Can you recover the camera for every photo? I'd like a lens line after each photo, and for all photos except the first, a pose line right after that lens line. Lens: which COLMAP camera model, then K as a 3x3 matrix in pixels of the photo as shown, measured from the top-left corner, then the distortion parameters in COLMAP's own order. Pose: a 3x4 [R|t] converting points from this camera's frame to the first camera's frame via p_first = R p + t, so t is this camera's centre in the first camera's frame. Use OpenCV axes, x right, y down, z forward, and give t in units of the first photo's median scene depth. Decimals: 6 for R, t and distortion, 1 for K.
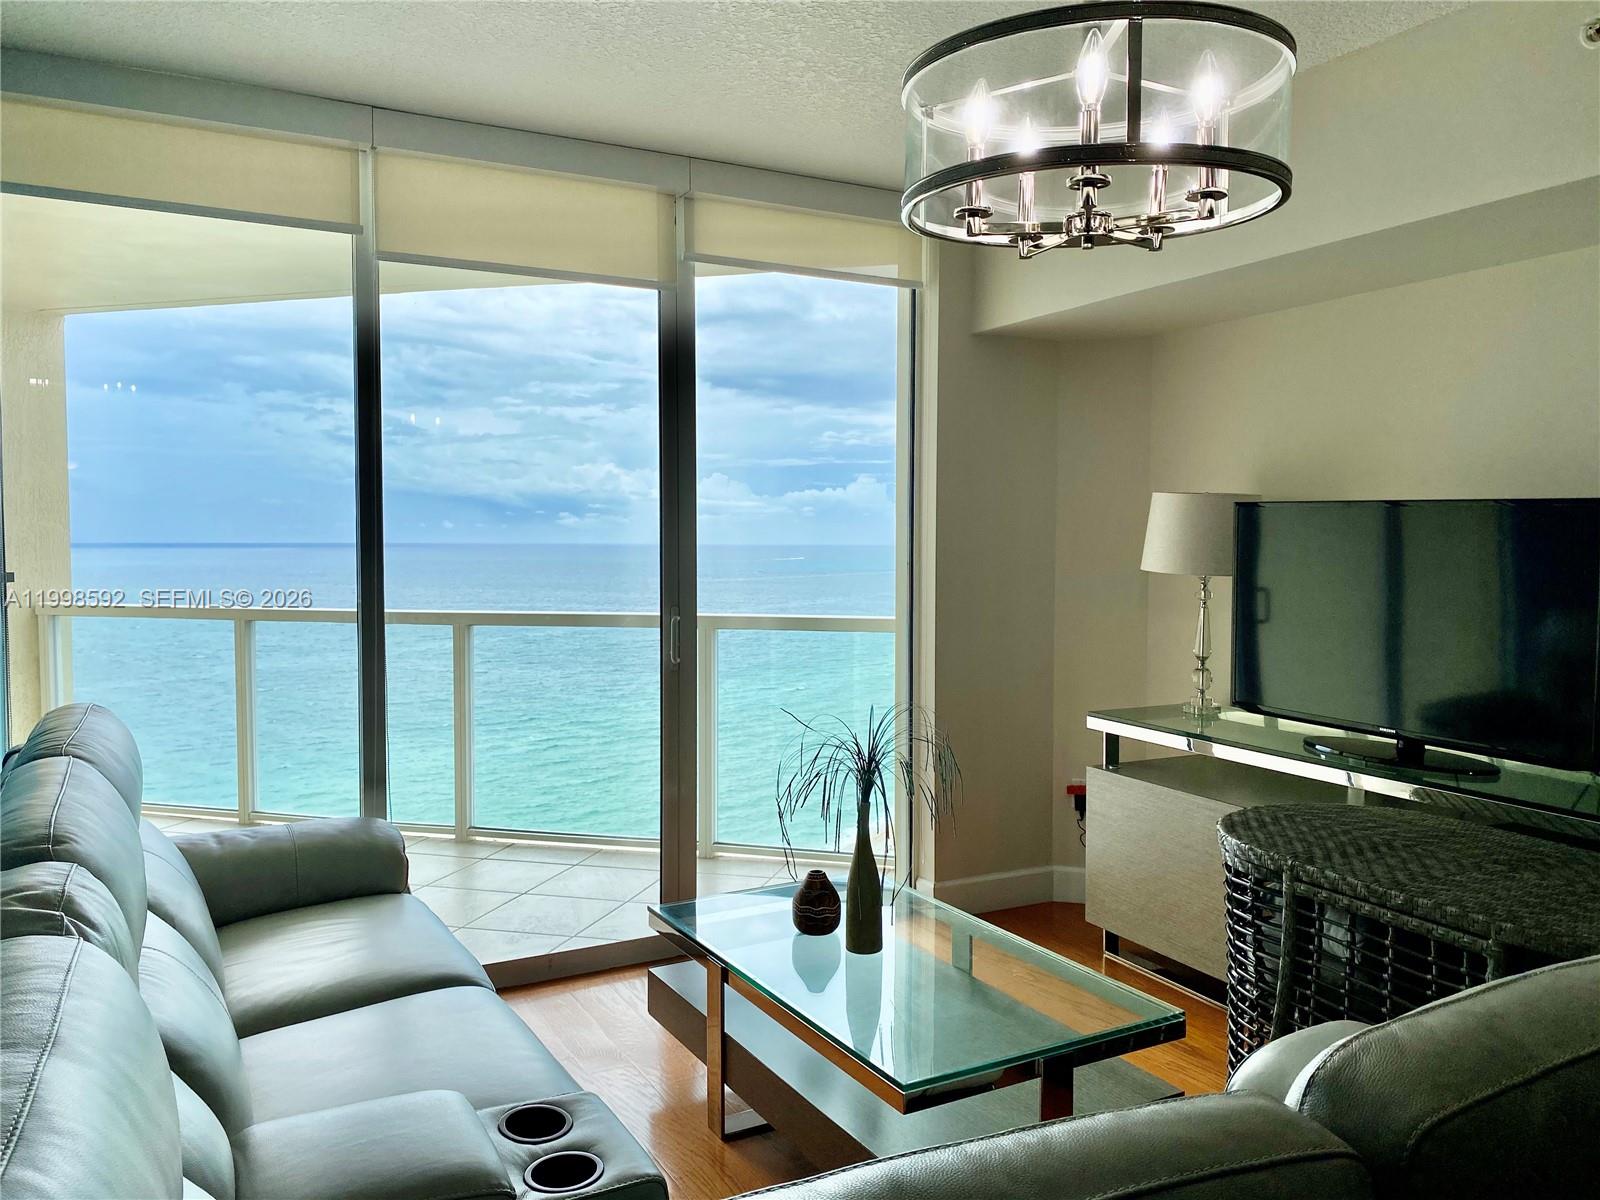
lens RADIAL K [[1228.9, 0, 815.1], [0, 1228.9, 598.5], [0, 0, 1]] dist [0.031752, -0.029337]
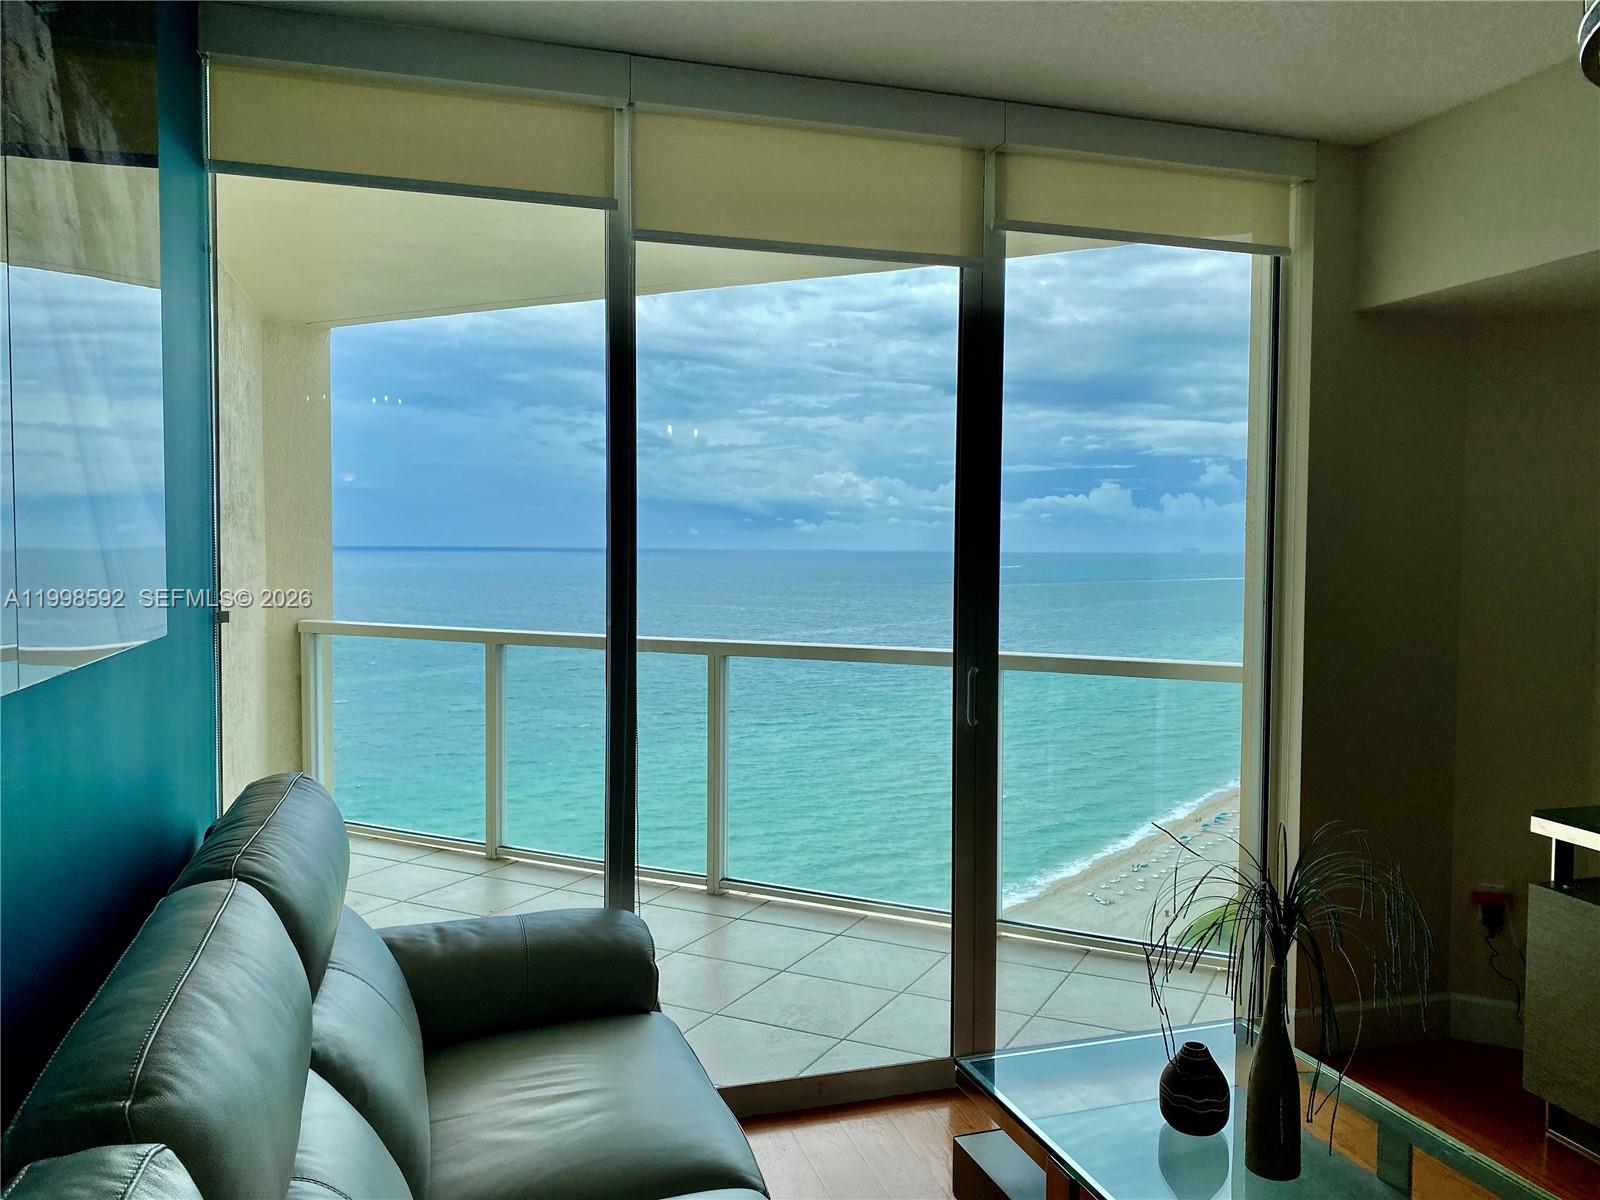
lens RADIAL K [[1228.9, 0, 807.2], [0, 1228.9, 594.7], [0, 0, 1]] dist [0.031752, -0.029337]
pose [[0.980521, 0.012149, -0.196039, -0.073821], [-0.013830, 0.999878, -0.007210, -0.030882], [0.195927, 0.009780, 0.980570, 0.210566]]
